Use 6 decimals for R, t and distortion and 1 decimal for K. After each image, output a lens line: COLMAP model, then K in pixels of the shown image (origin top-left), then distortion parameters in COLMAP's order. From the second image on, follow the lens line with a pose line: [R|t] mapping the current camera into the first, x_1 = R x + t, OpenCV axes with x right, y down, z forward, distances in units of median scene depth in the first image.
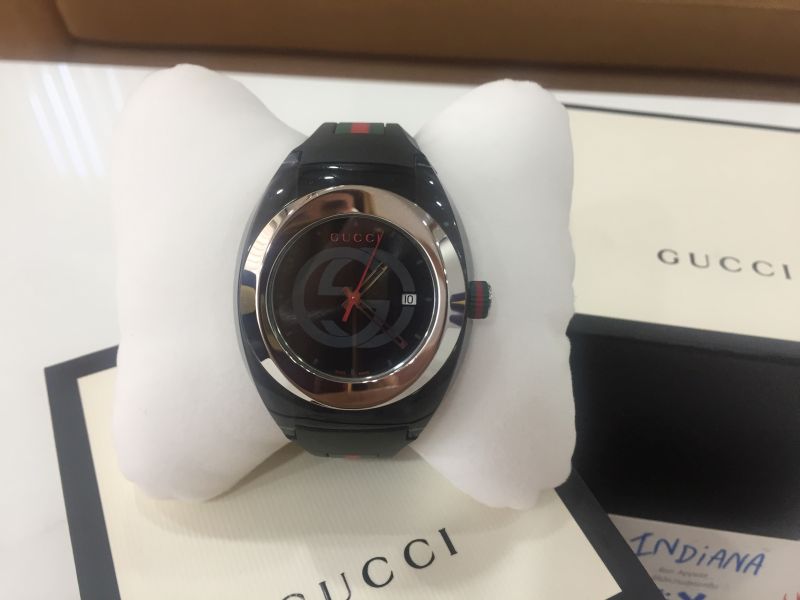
lens RADIAL K [[793.9, 0, 429.5], [0, 793.9, 300.6], [0, 0, 1]] dist [0.006844, -0.113899]
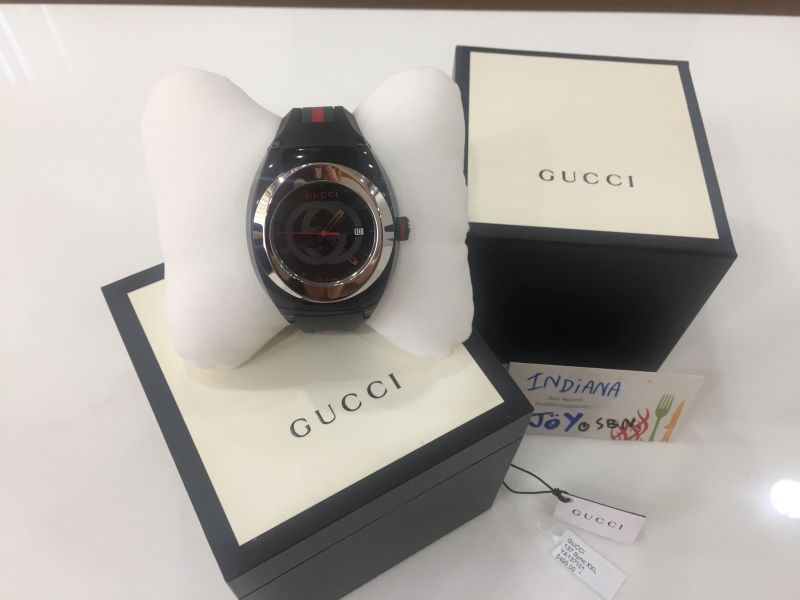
lens RADIAL K [[793.9, 0, 429.5], [0, 793.9, 300.6], [0, 0, 1]] dist [0.006844, -0.113899]
pose [[0.996336, -0.068063, 0.051788, 0.021329], [0.059790, 0.987287, 0.147274, -0.080217], [-0.061153, -0.143638, 0.987739, -0.534111]]
